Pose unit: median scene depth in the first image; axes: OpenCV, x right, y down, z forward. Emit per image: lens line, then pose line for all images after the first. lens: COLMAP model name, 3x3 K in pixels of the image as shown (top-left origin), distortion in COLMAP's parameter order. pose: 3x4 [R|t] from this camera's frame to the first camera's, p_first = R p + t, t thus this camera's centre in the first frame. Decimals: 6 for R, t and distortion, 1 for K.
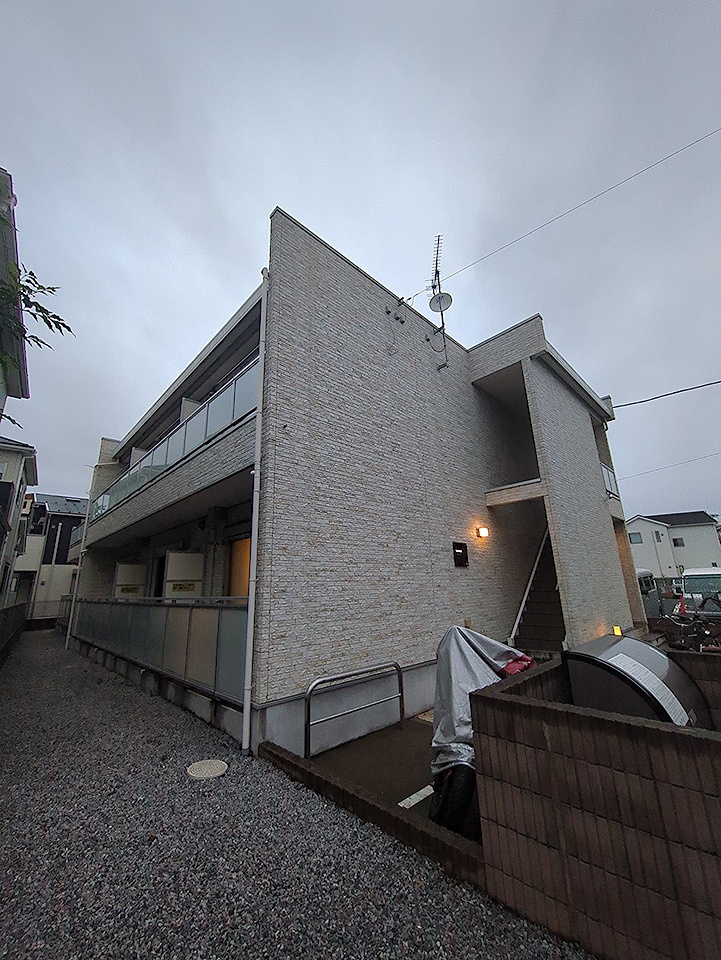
lens RADIAL K [[378.9, 0, 359.9], [0, 378.9, 480.7], [0, 0, 1]] dist [-0.001166, 0.002130]
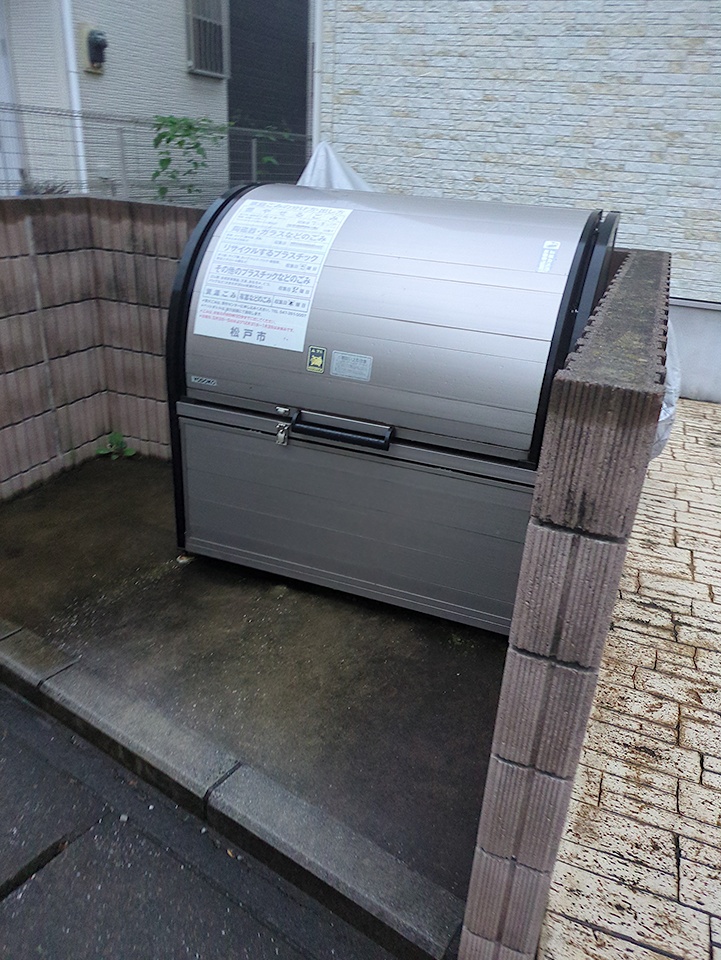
lens RADIAL K [[712.2, 0, 363.1], [0, 712.2, 480.9], [0, 0, 1]] dist [0.030664, -0.018385]
pose [[0.411990, 0.424970, -0.806018, 0.893507], [0.170283, 0.833086, 0.526281, 0.188036], [0.895135, -0.354074, 0.270858, 0.434939]]
